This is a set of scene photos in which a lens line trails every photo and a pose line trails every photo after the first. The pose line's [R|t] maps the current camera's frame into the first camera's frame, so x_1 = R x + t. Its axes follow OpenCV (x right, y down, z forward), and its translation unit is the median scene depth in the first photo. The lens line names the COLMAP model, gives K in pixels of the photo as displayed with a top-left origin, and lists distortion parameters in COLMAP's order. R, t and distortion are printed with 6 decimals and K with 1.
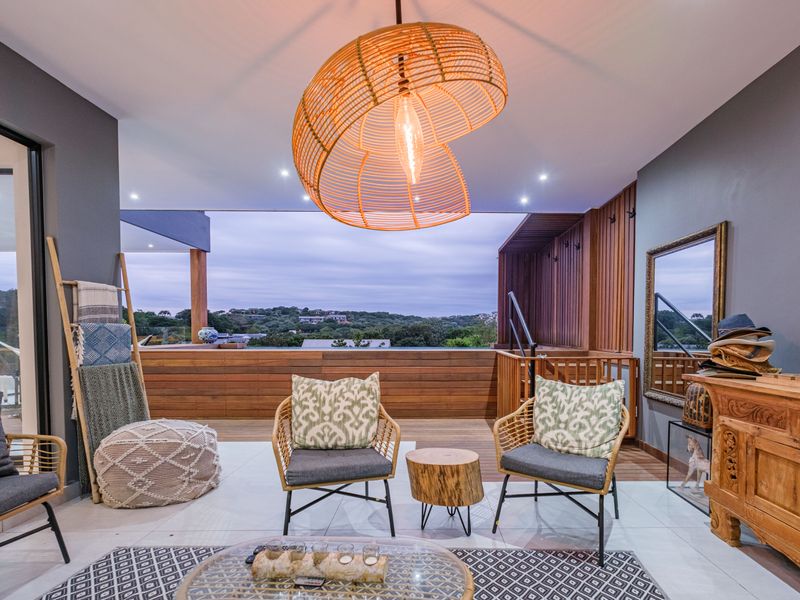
lens RADIAL K [[422.5, 0, 399.6], [0, 422.5, 354.5], [0, 0, 1]] dist [0.002201, 0.000681]
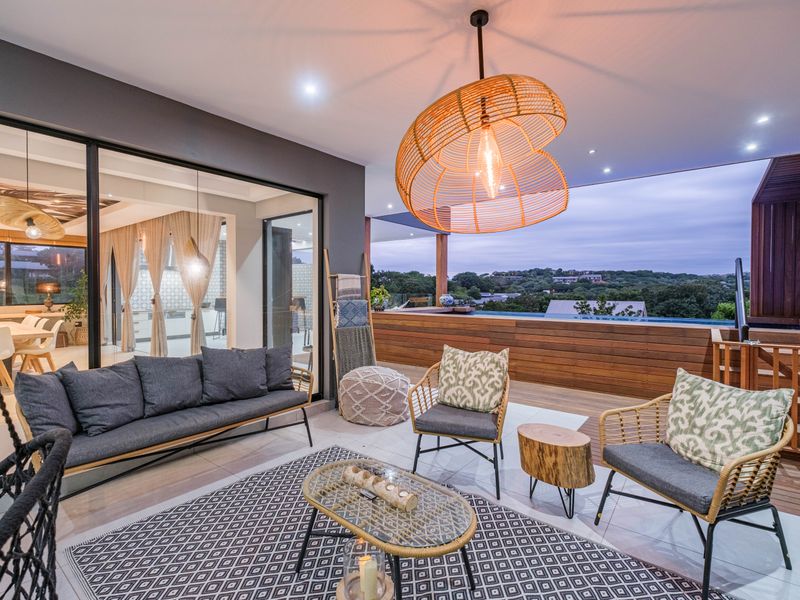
lens RADIAL K [[395.7, 0, 400.0], [0, 395.7, 300.0], [0, 0, 1]] dist [0.001772, 0.000783]
pose [[0.774803, 0.012613, -0.632077, 0.417570], [-0.022524, 0.999717, -0.007662, -0.078268], [0.631801, 0.020173, 0.774868, -0.014398]]
